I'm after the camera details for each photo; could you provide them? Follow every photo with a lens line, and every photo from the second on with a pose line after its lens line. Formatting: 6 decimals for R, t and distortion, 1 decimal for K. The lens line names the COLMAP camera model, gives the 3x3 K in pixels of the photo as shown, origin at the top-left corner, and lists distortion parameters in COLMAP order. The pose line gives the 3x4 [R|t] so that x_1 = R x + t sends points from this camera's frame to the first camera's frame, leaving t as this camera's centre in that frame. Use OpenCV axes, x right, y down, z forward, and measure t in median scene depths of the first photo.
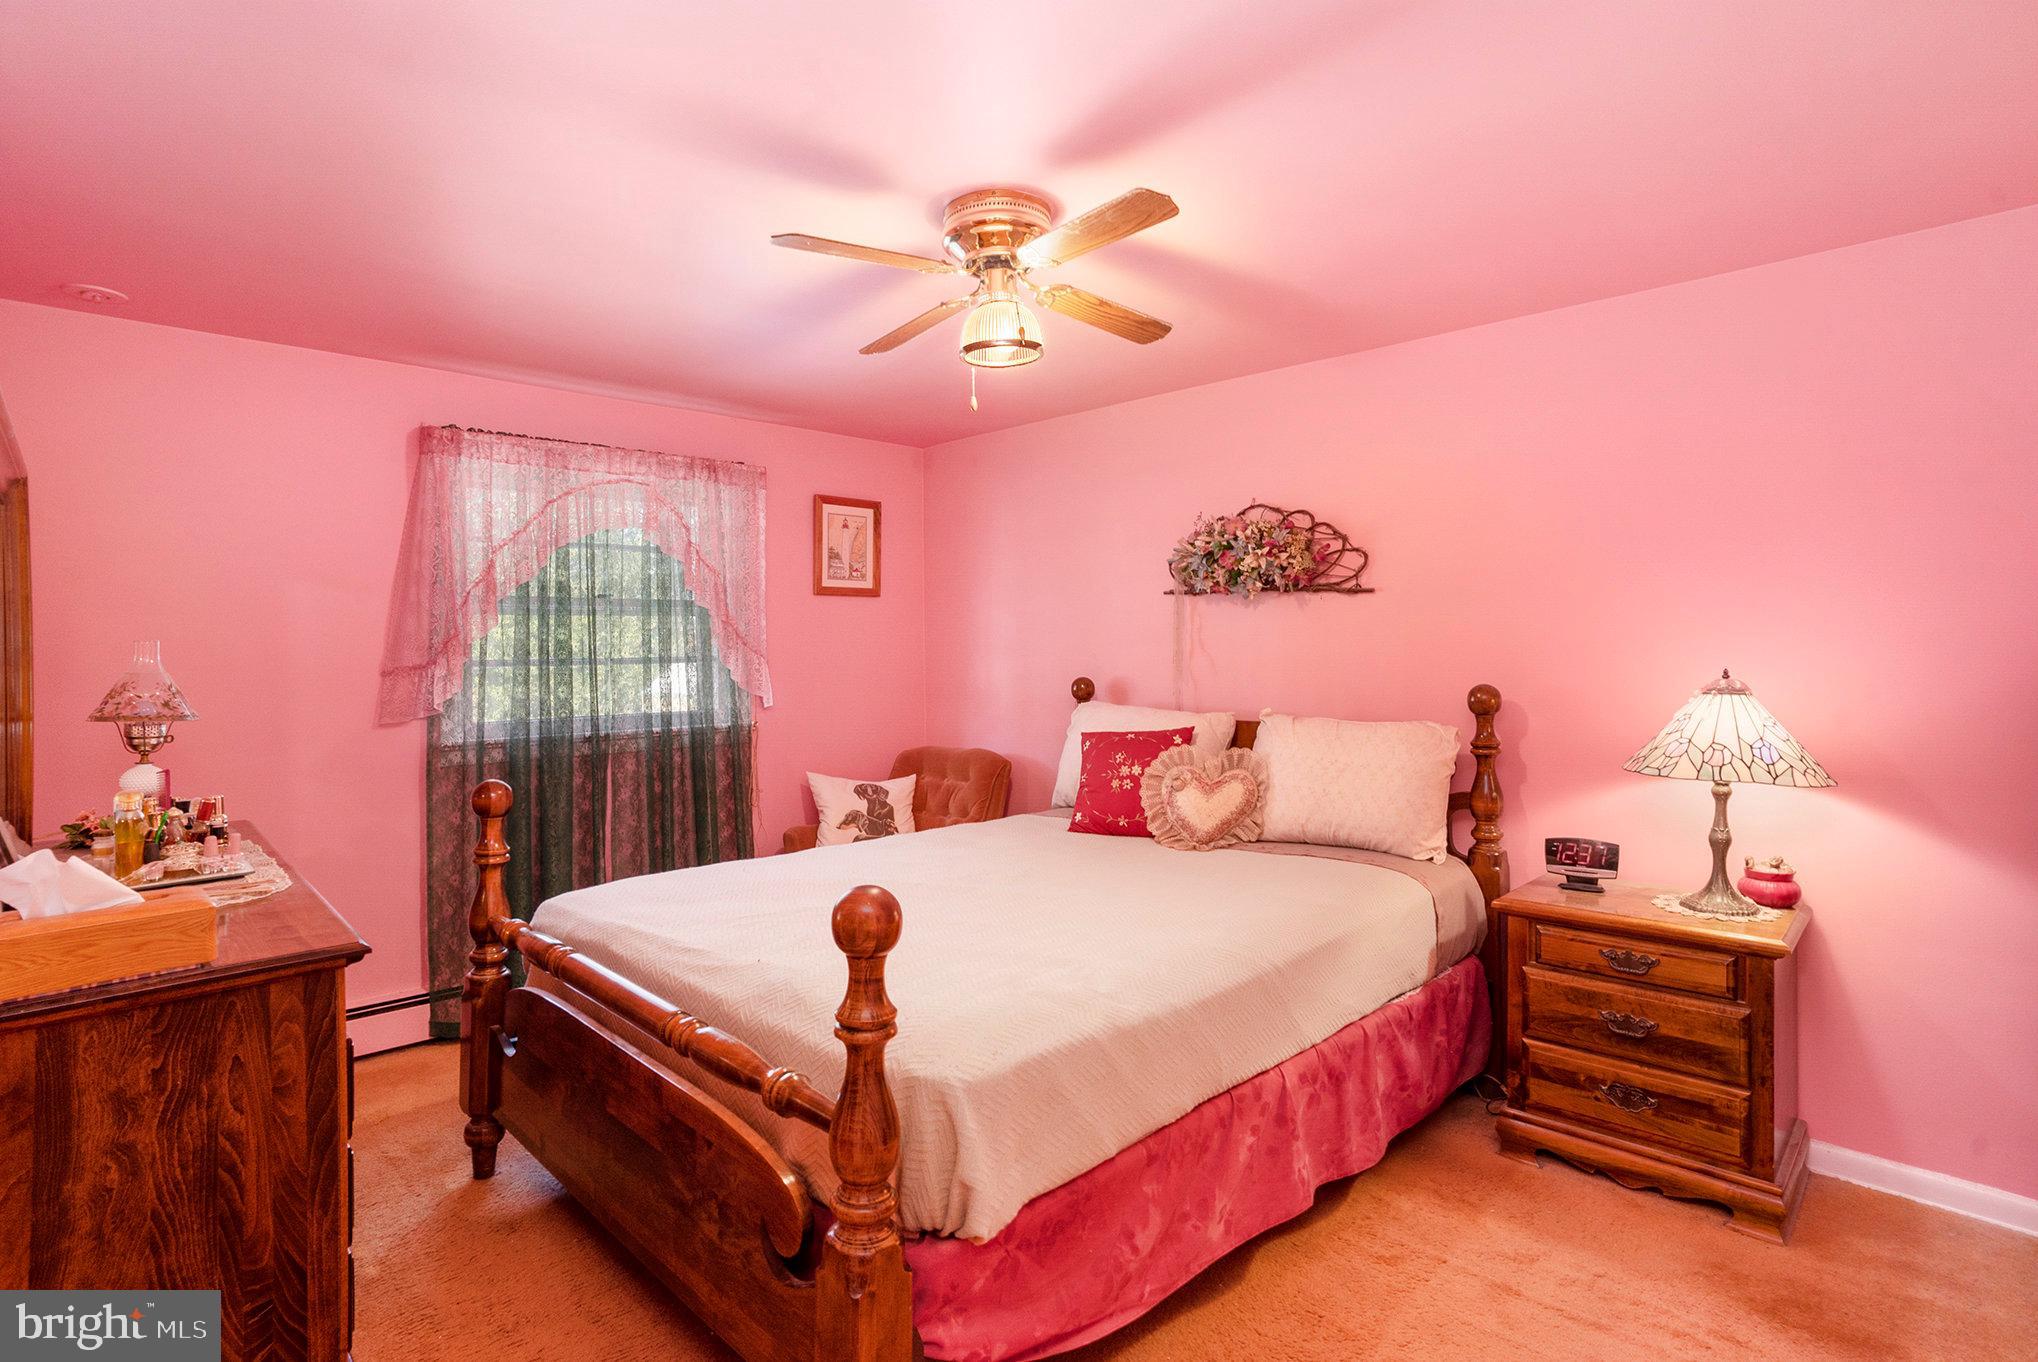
lens RADIAL K [[988.8, 0, 1011.5], [0, 988.8, 657.5], [0, 0, 1]] dist [-0.062383, 0.037970]
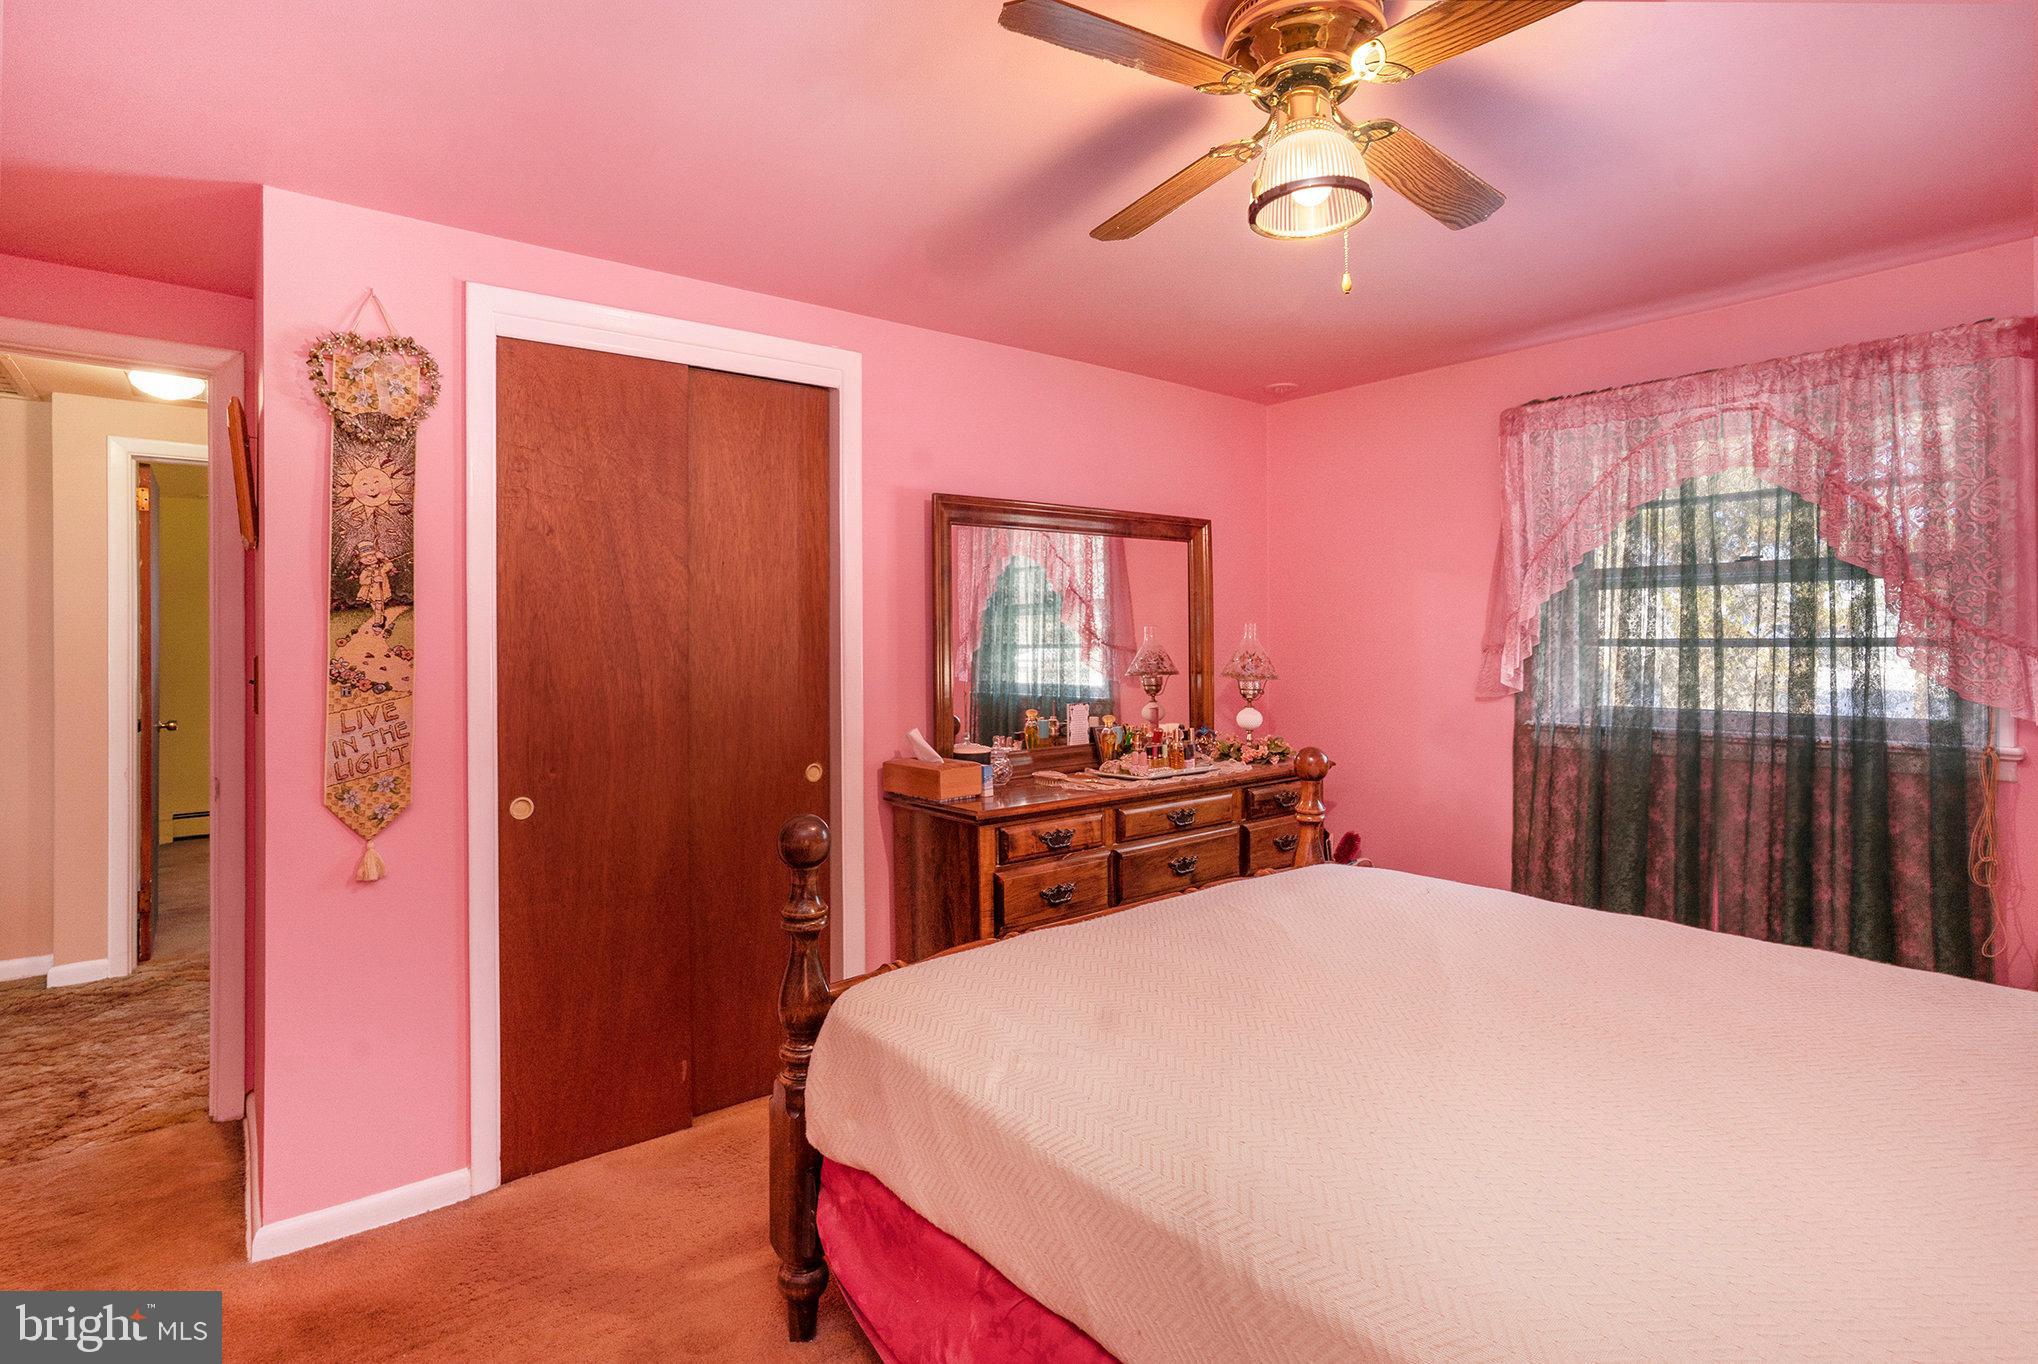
lens RADIAL K [[988.8, 0, 1011.5], [0, 988.8, 658.5], [0, 0, 1]] dist [-0.062383, 0.037970]
pose [[-0.060342, 0.032372, -0.997653, 0.443638], [-0.003269, 0.999462, 0.032629, -0.008475], [0.998172, 0.005231, -0.060203, 0.526729]]
